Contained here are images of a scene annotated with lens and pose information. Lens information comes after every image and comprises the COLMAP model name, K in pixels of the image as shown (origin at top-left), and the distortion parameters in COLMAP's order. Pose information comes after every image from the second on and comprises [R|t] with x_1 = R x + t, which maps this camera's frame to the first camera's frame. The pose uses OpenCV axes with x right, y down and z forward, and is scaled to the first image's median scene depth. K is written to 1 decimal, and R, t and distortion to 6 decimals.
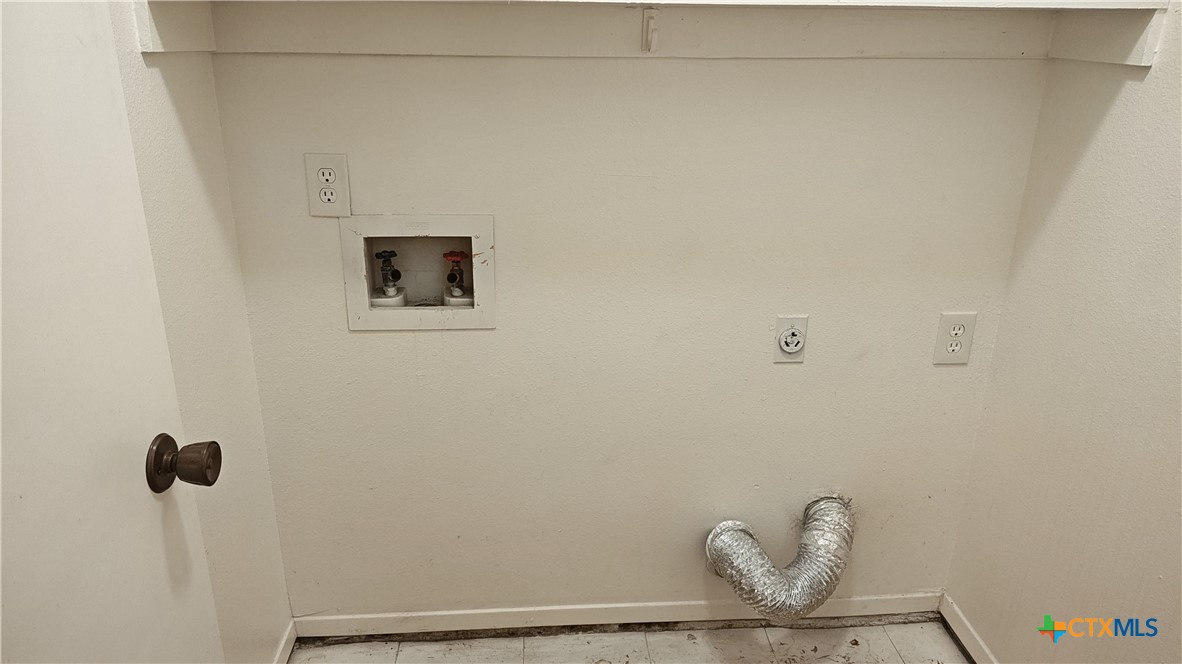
lens RADIAL K [[796.3, 0, 595.5], [0, 796.3, 325.7], [0, 0, 1]] dist [0.039545, -0.056774]
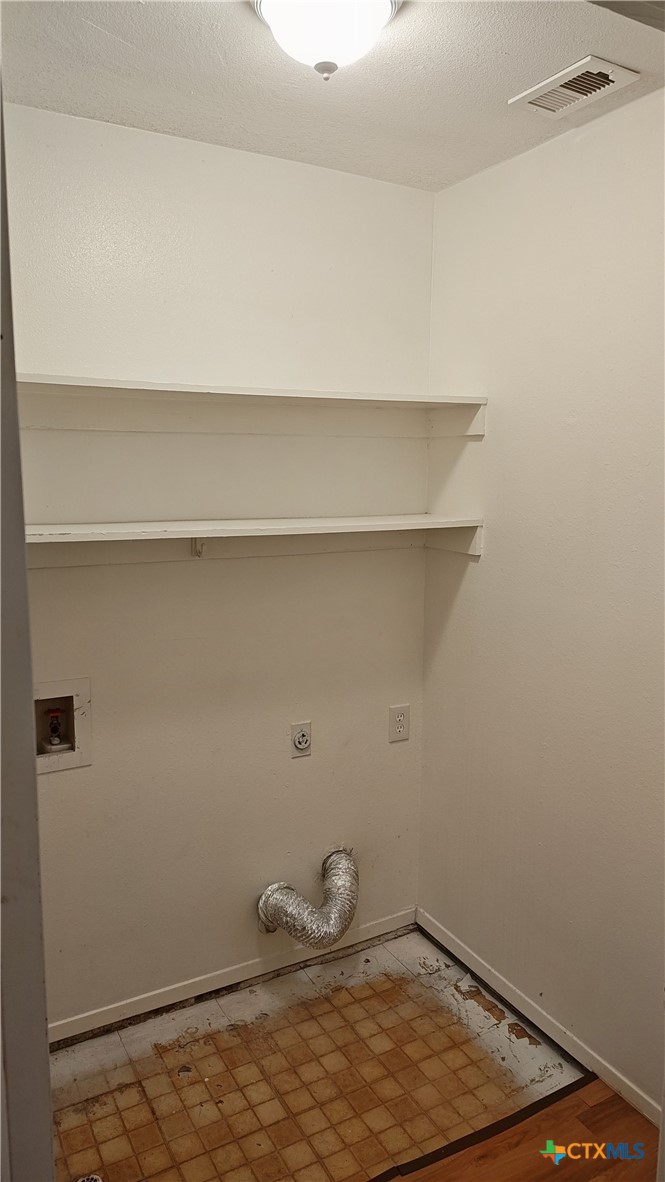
lens RADIAL K [[796.3, 0, 328.9], [0, 796.3, 595.9], [0, 0, 1]] dist [0.039545, -0.056774]
pose [[0.904122, -0.072024, 0.421161, -0.287454], [0.153722, 0.974519, -0.163346, 0.007378], [-0.398664, 0.212426, 0.892156, -0.342850]]
